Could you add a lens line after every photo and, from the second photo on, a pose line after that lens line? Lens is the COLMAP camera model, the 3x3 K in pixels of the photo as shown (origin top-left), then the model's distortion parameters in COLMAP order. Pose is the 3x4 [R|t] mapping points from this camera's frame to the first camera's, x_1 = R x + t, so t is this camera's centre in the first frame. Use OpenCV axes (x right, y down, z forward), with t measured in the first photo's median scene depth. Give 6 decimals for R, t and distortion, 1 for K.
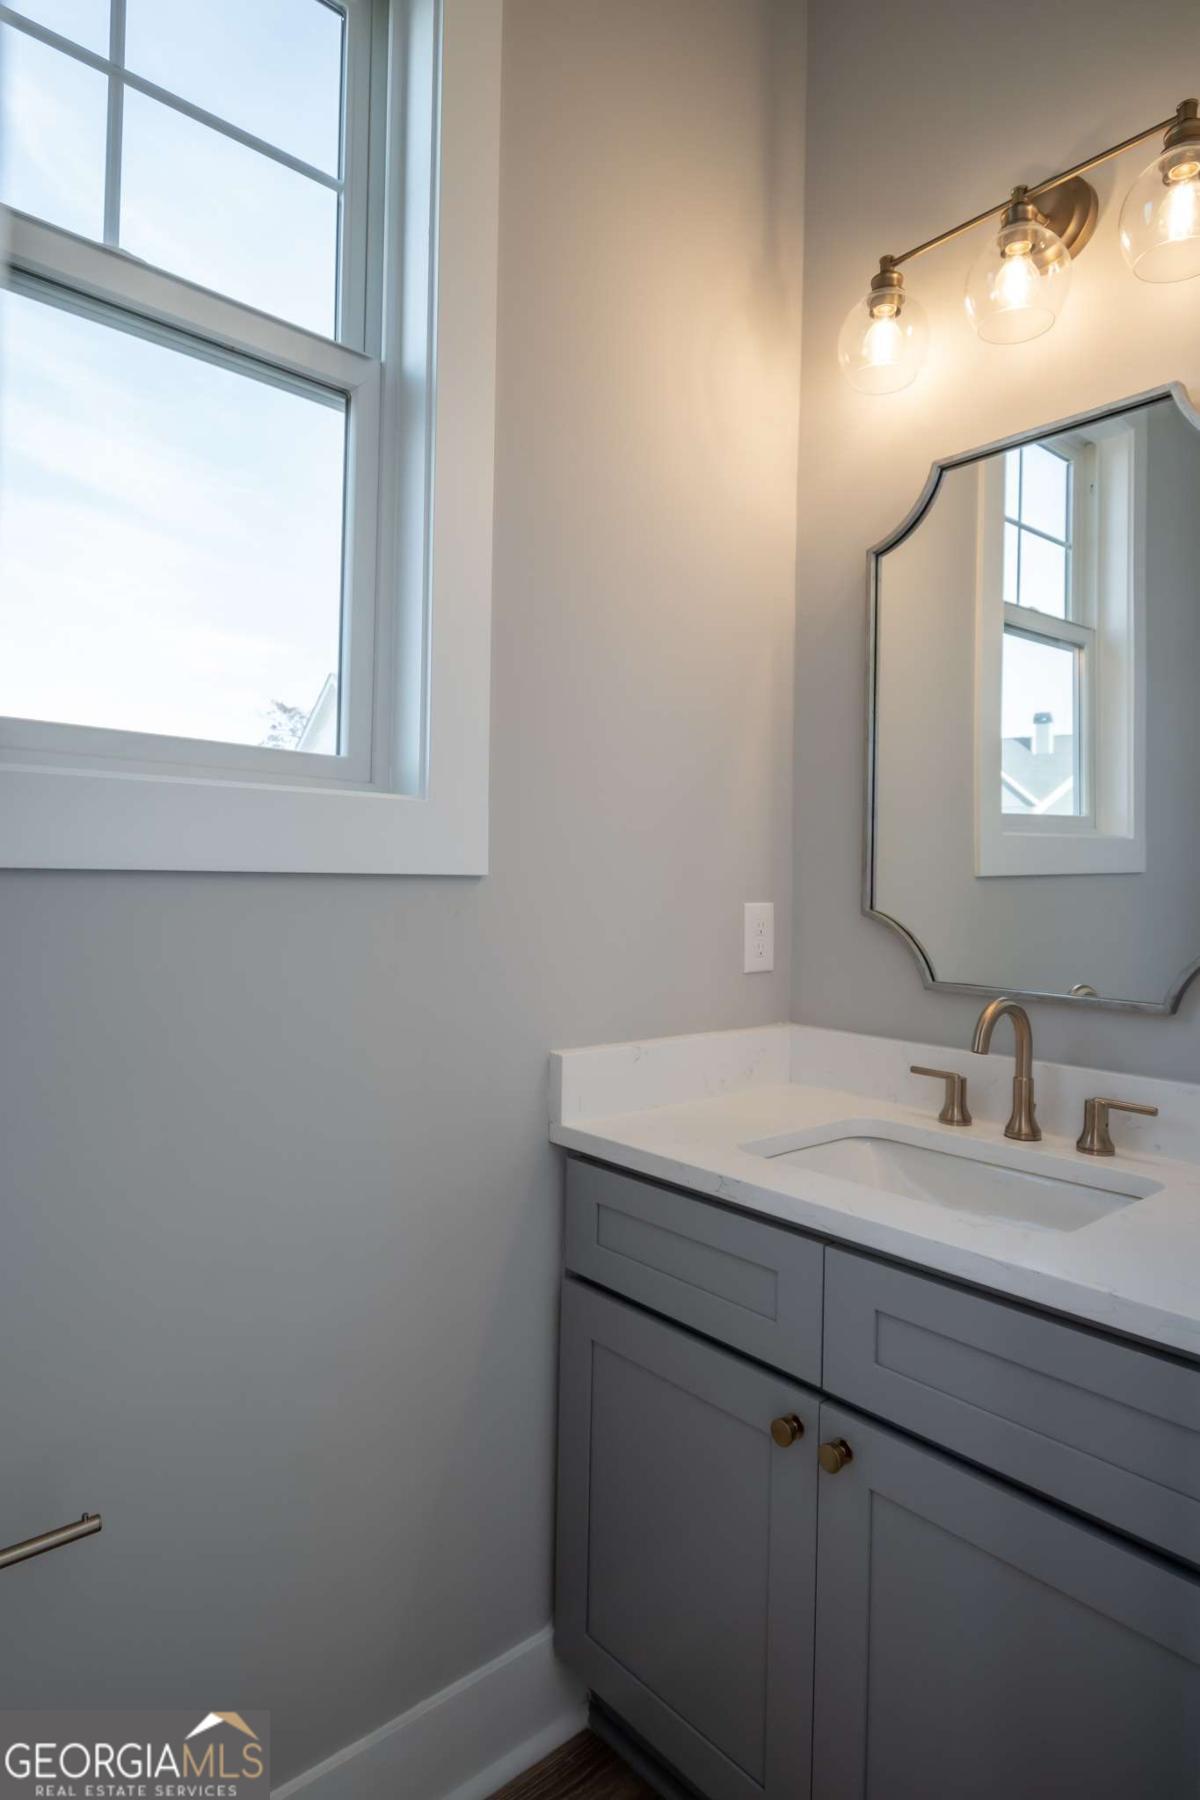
lens RADIAL K [[972.7, 0, 600.0], [0, 972.7, 900.0], [0, 0, 1]] dist [-0.001444, -0.000572]
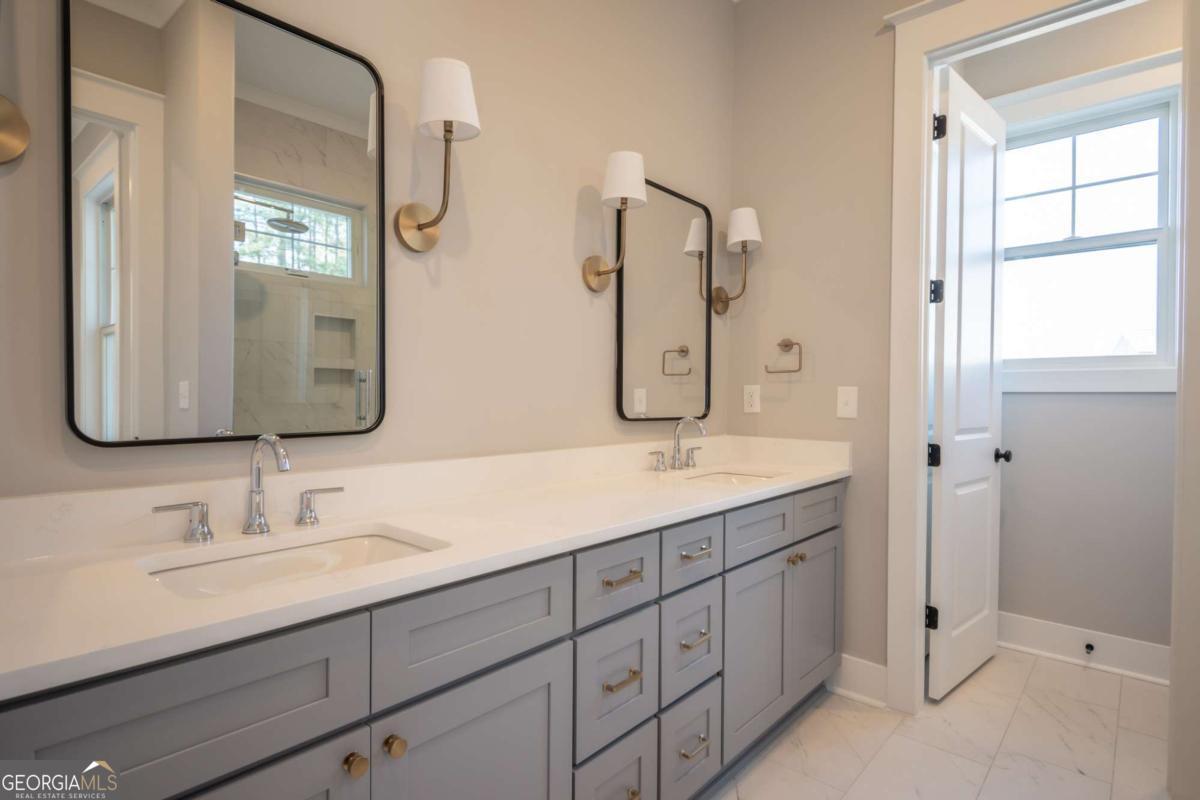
lens RADIAL K [[613.6, 0, 600.0], [0, 613.6, 400.0], [0, 0, 1]] dist [0.001664, -0.000400]
pose [[-0.140308, -0.031622, 0.989603, -0.588291], [-0.010415, 0.999482, 0.030461, 0.017923], [-0.990053, -0.006033, -0.140565, 0.693438]]
